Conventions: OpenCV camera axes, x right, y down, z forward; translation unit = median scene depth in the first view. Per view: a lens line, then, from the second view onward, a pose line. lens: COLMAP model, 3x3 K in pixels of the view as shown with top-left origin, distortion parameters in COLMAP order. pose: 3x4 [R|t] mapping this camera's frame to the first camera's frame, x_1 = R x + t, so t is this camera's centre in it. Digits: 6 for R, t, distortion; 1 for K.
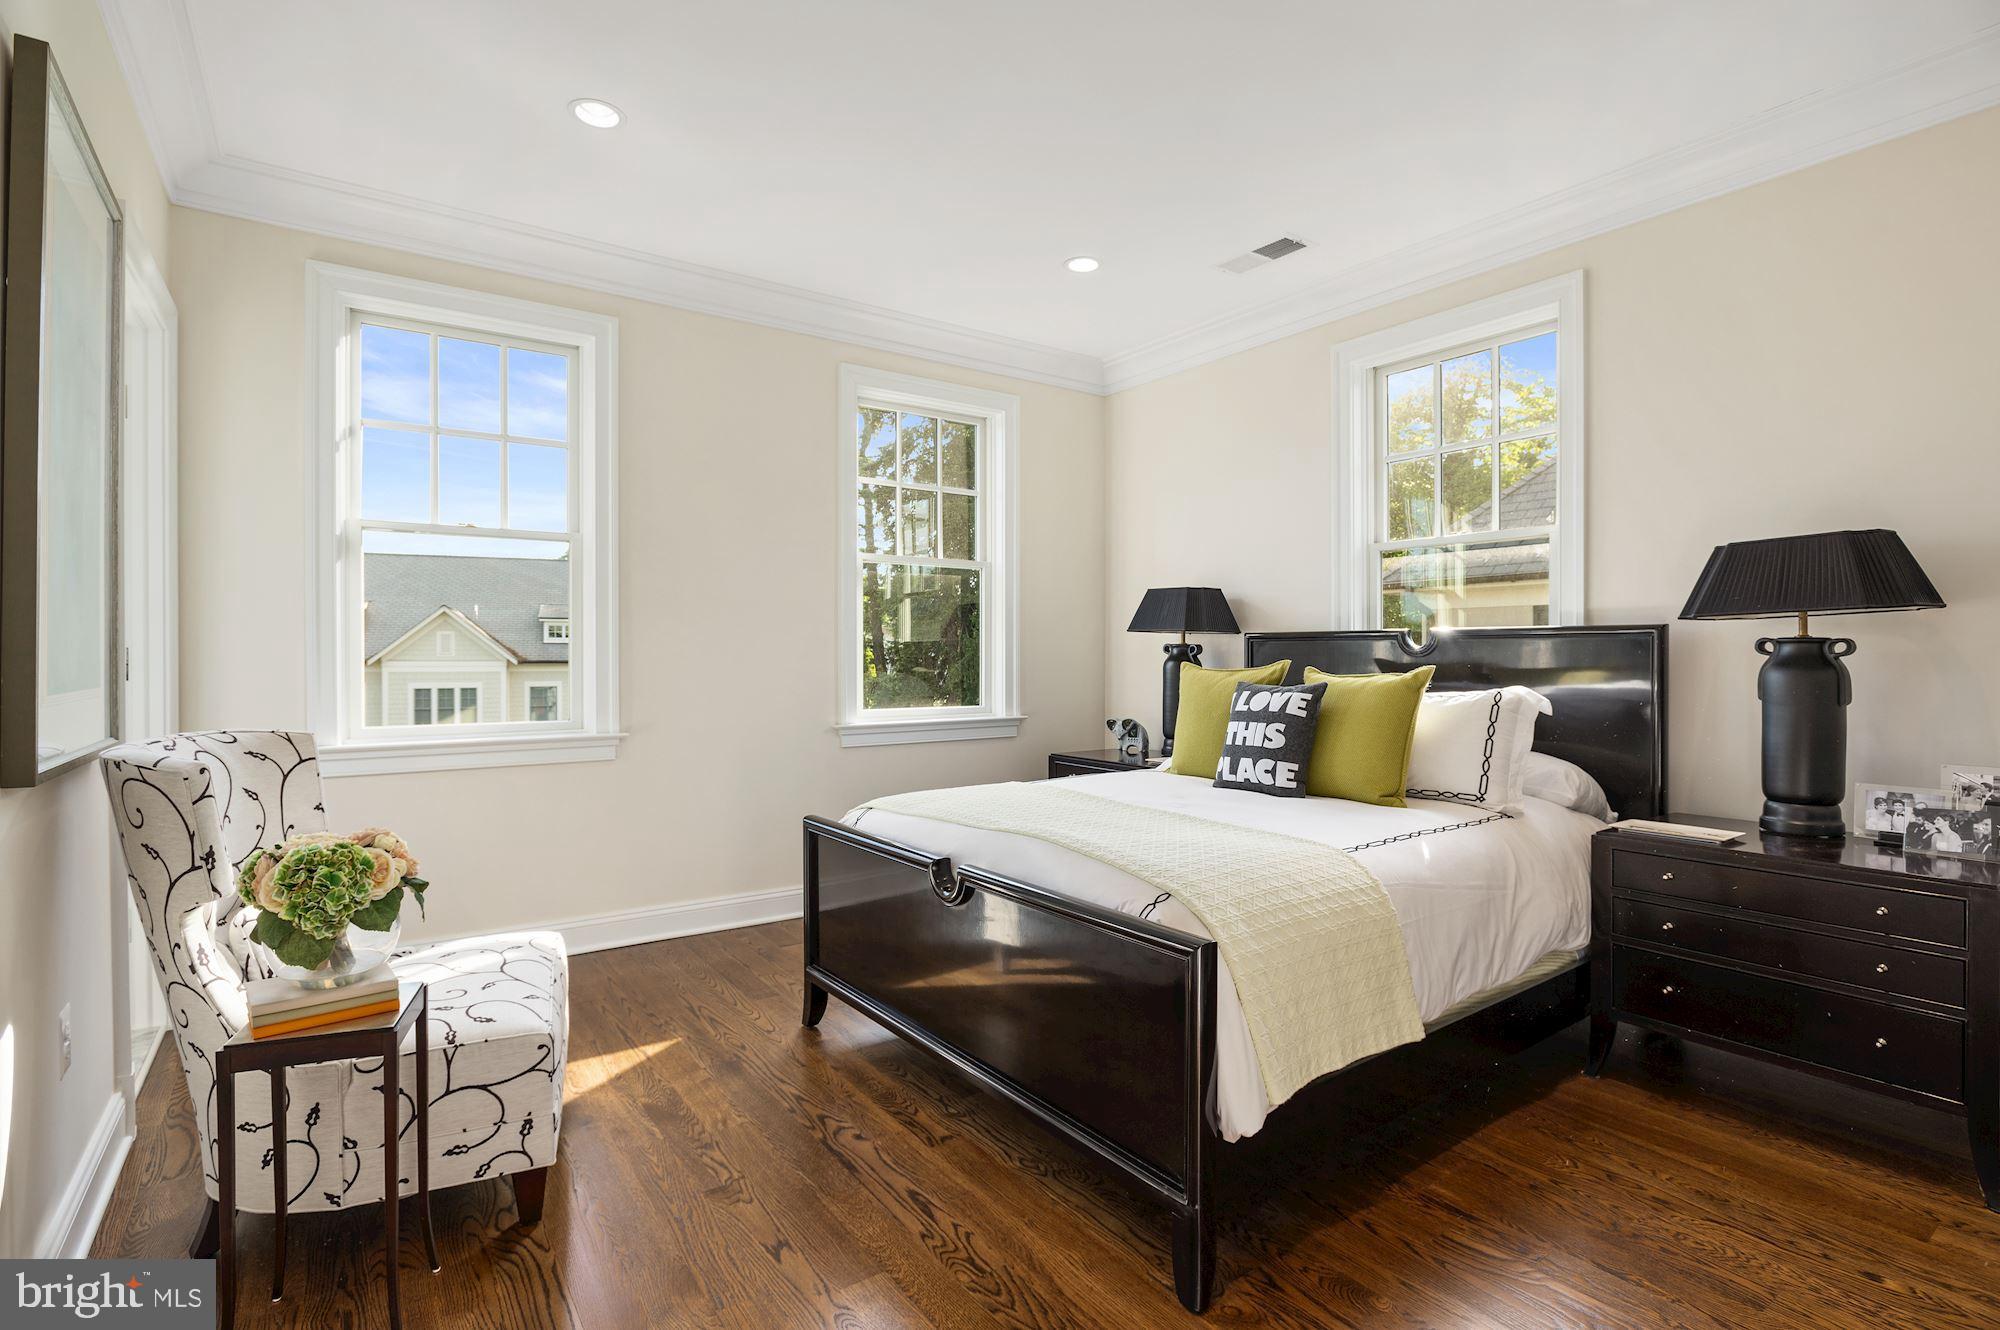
lens RADIAL K [[968.4, 0, 1000.0], [0, 968.4, 665.0], [0, 0, 1]] dist [-0.001121, -0.000238]
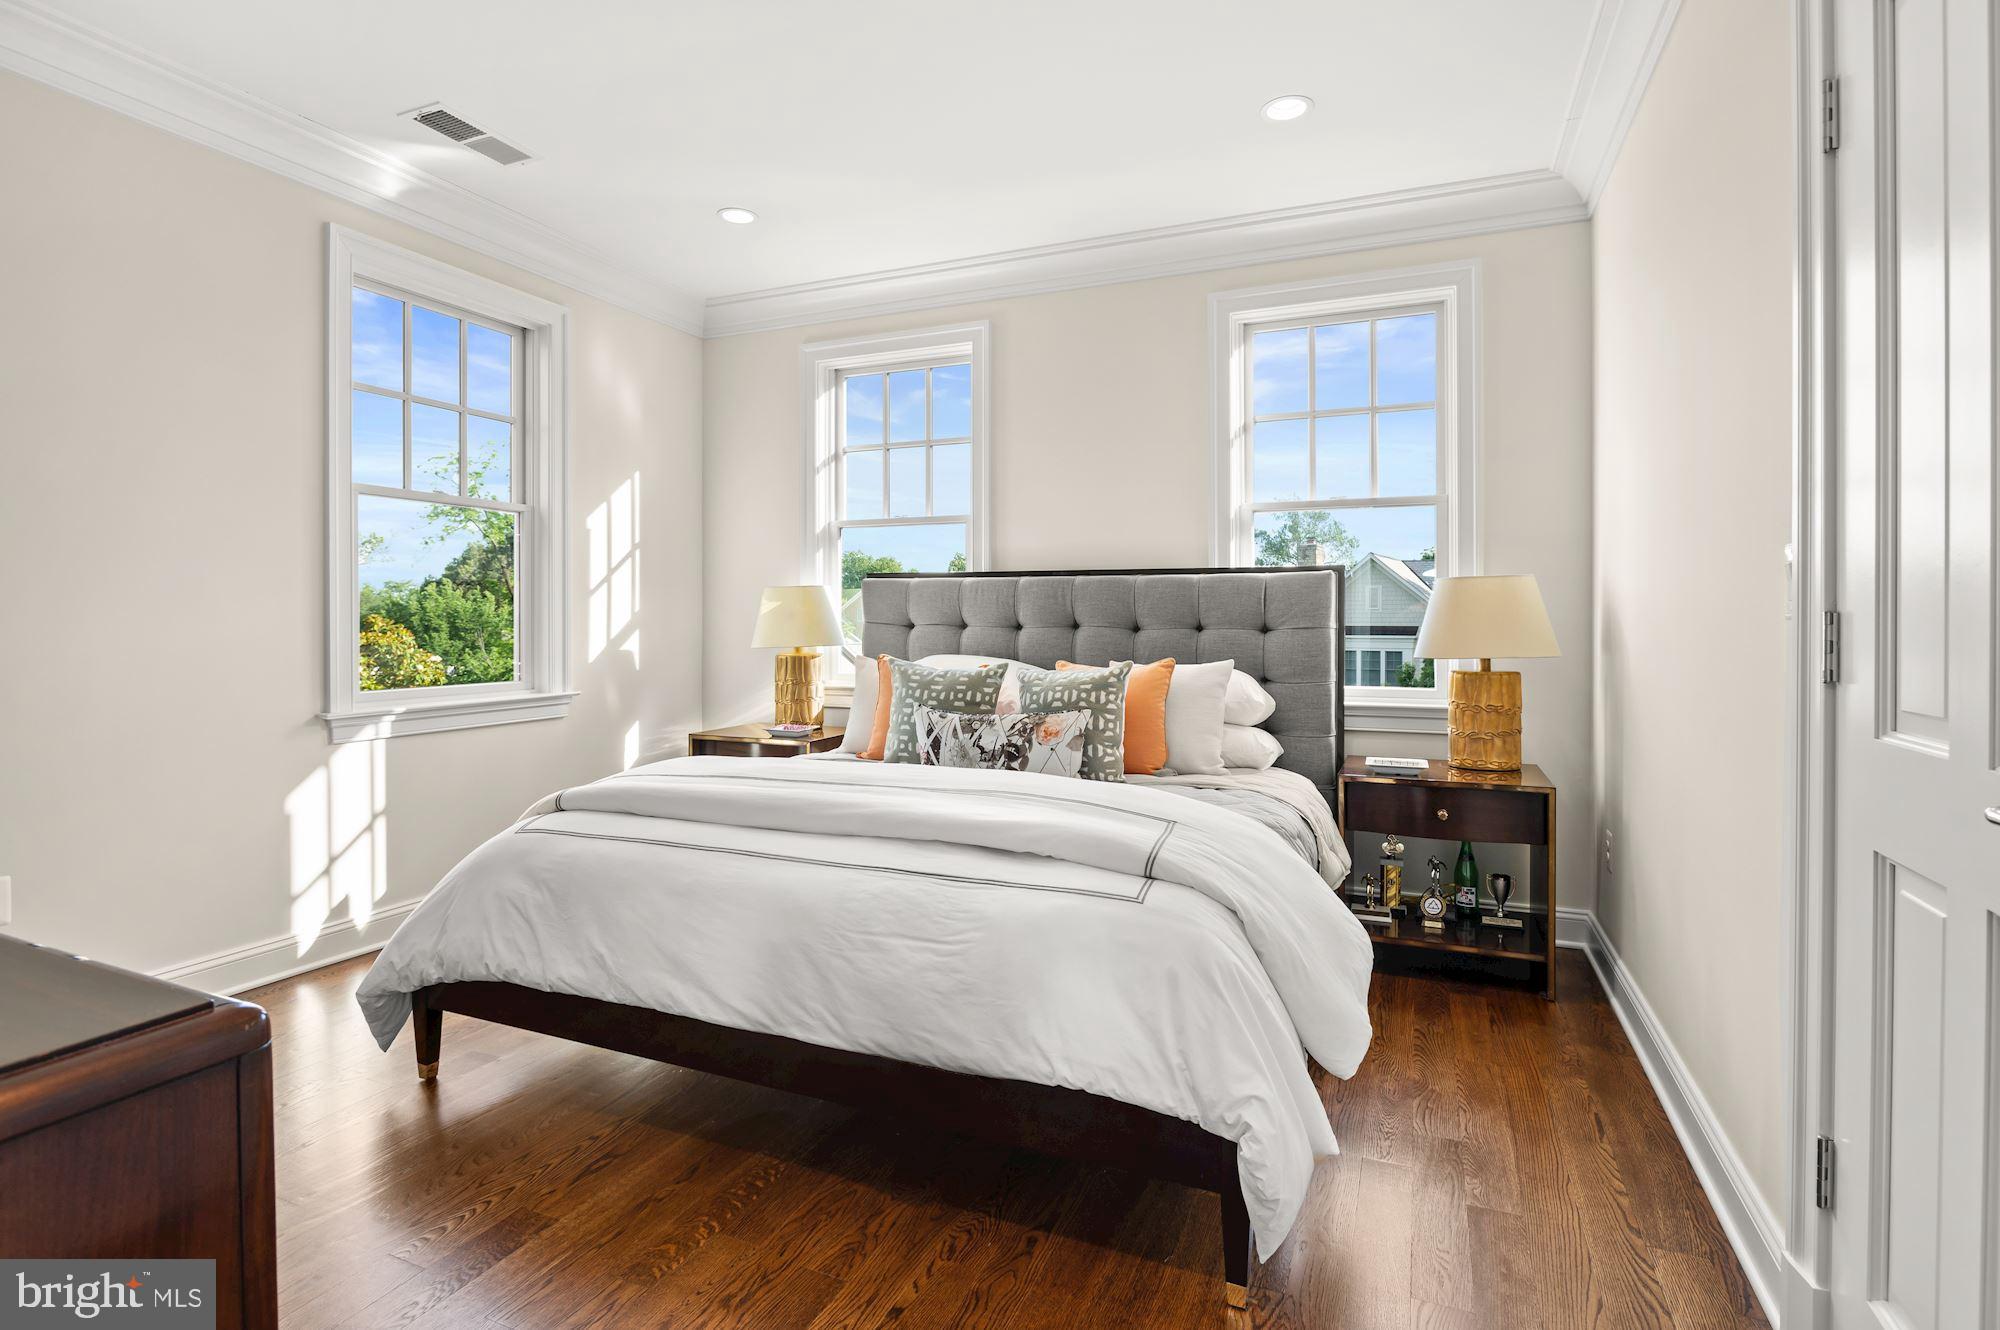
lens RADIAL K [[973.8, 0, 1002.0], [0, 973.8, 622.5], [0, 0, 1]] dist [-0.000215, -0.000052]
pose [[0.525070, 0.004918, -0.851045, 0.185588], [-0.011440, 0.999934, -0.001280, -0.002245], [0.850982, 0.010408, 0.525091, 0.139919]]
